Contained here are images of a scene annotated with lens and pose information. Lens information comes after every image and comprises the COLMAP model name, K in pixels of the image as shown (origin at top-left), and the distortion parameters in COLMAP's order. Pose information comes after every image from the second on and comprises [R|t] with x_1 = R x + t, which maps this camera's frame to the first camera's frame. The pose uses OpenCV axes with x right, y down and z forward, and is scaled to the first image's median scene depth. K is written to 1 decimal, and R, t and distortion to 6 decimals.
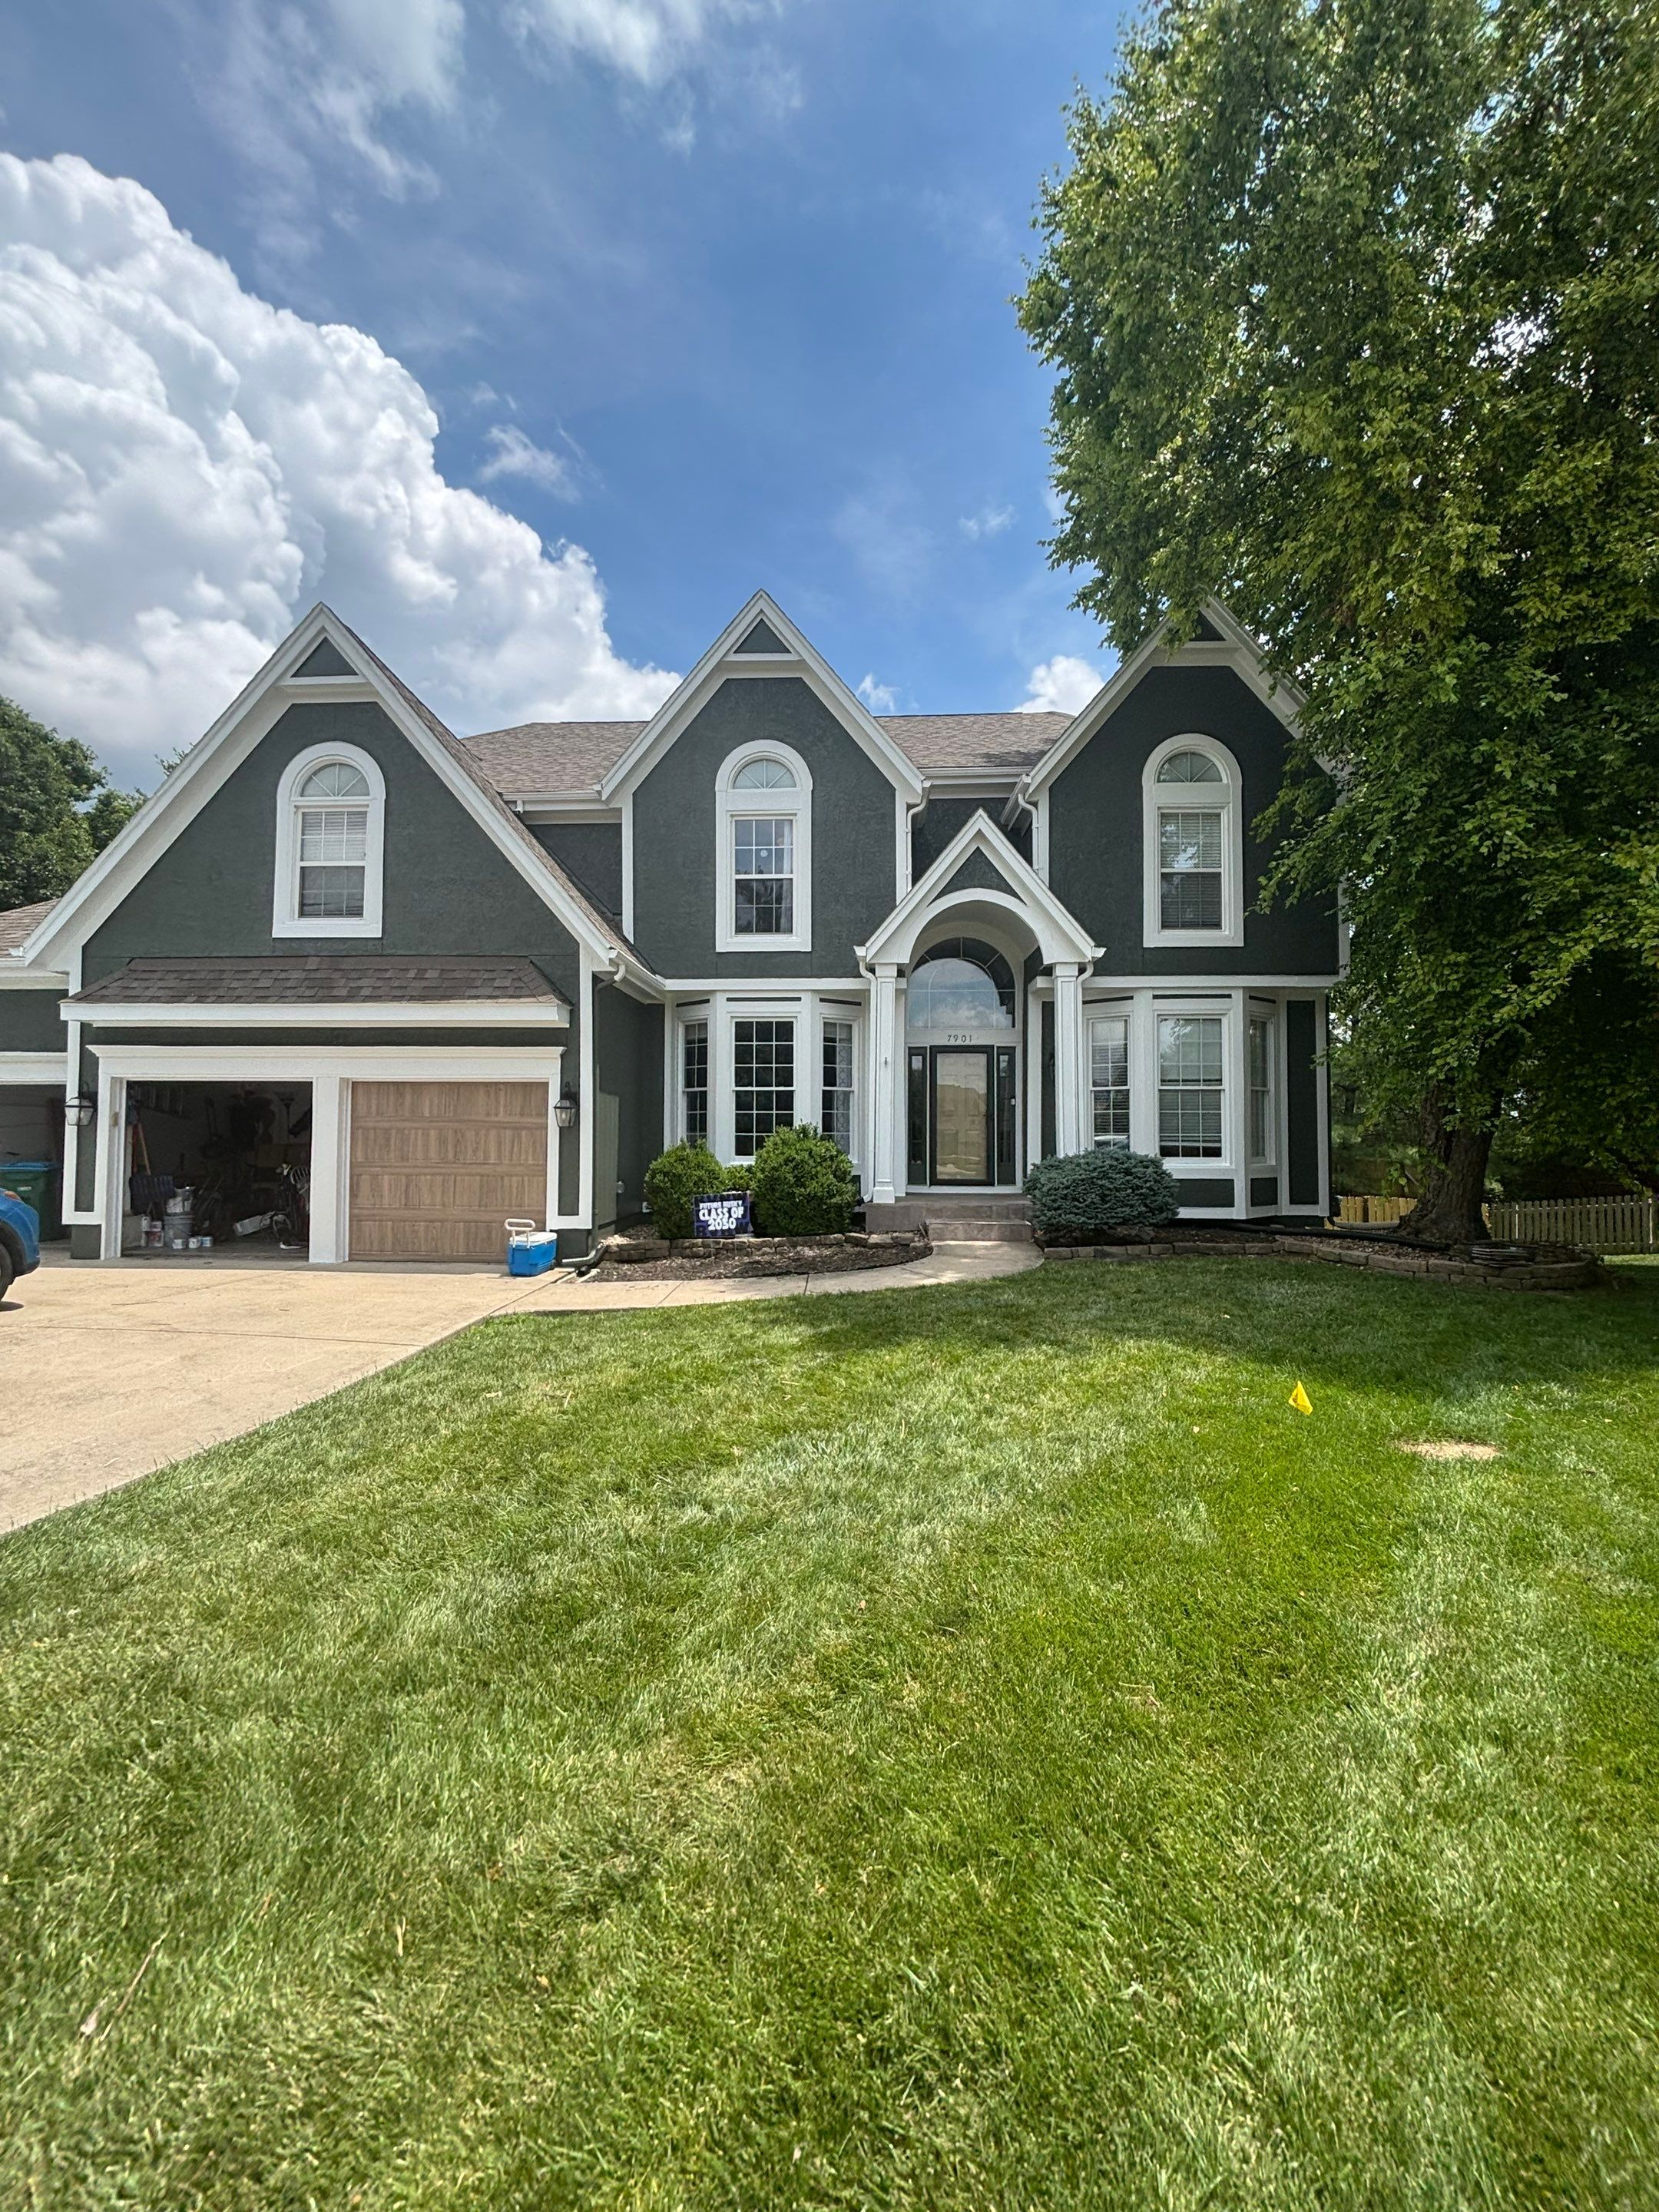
lens RADIAL K [[885.3, 0, 810.4], [0, 885.3, 1100.7], [0, 0, 1]] dist [0.002151, 0.000727]
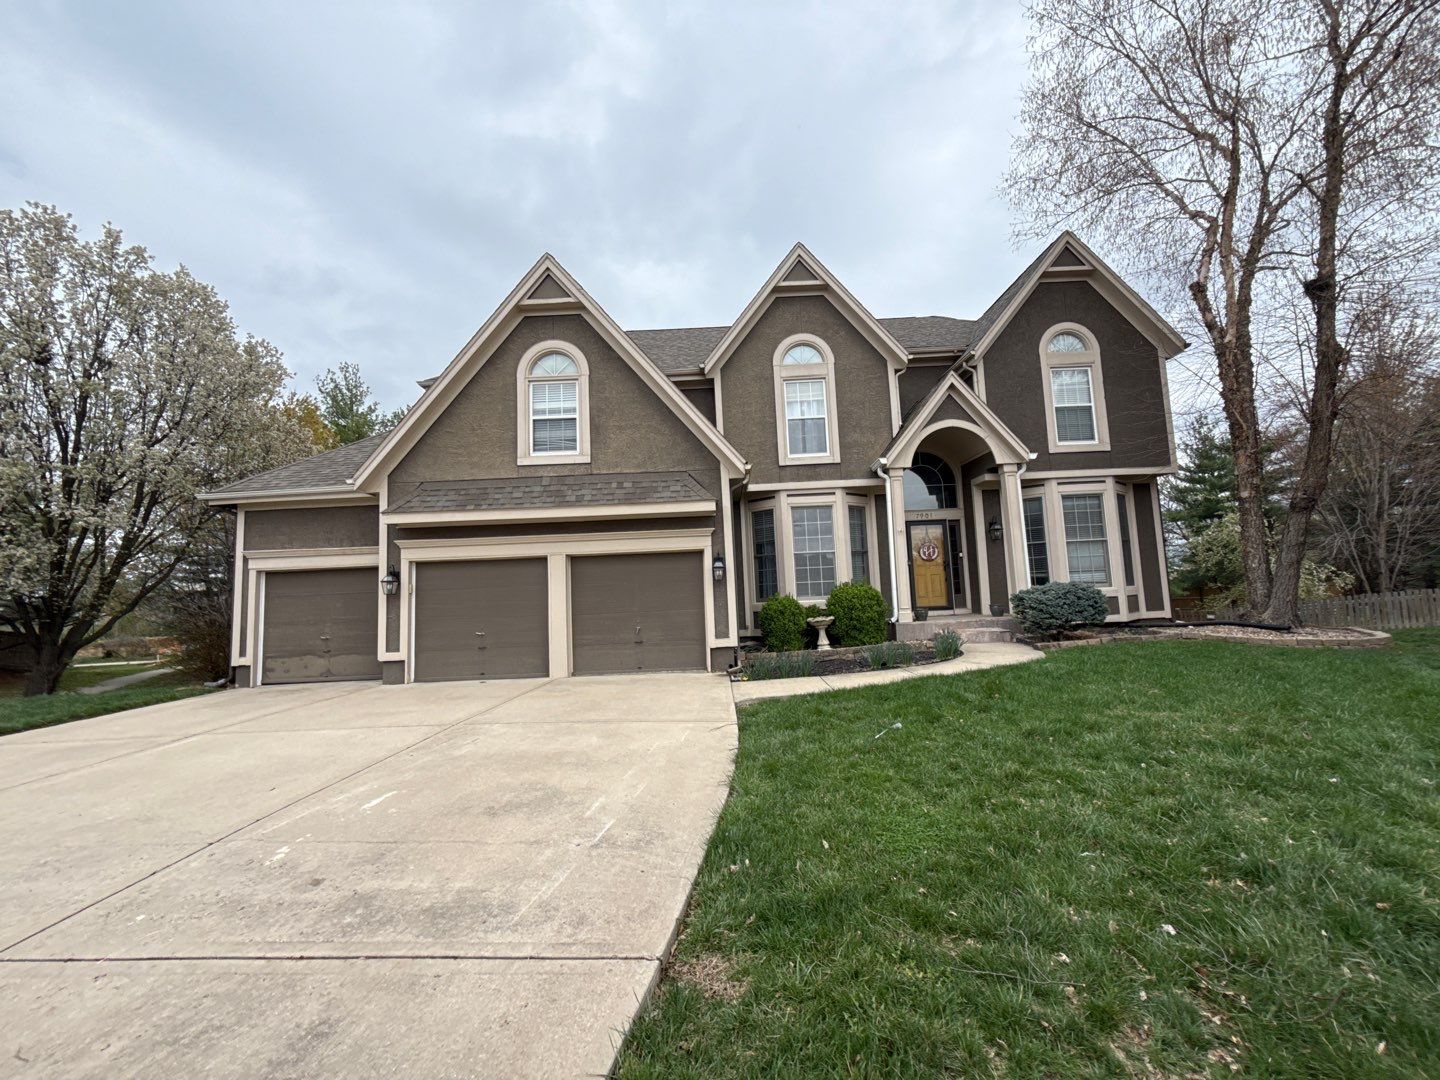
lens RADIAL K [[576.3, 0, 719.0], [0, 576.3, 528.4], [0, 0, 1]] dist [0.002151, 0.000727]
pose [[0.998190, -0.040422, 0.044535, -0.276426], [0.043167, 0.997111, -0.062500, 0.002419], [-0.041880, 0.064310, 0.997051, -0.001095]]
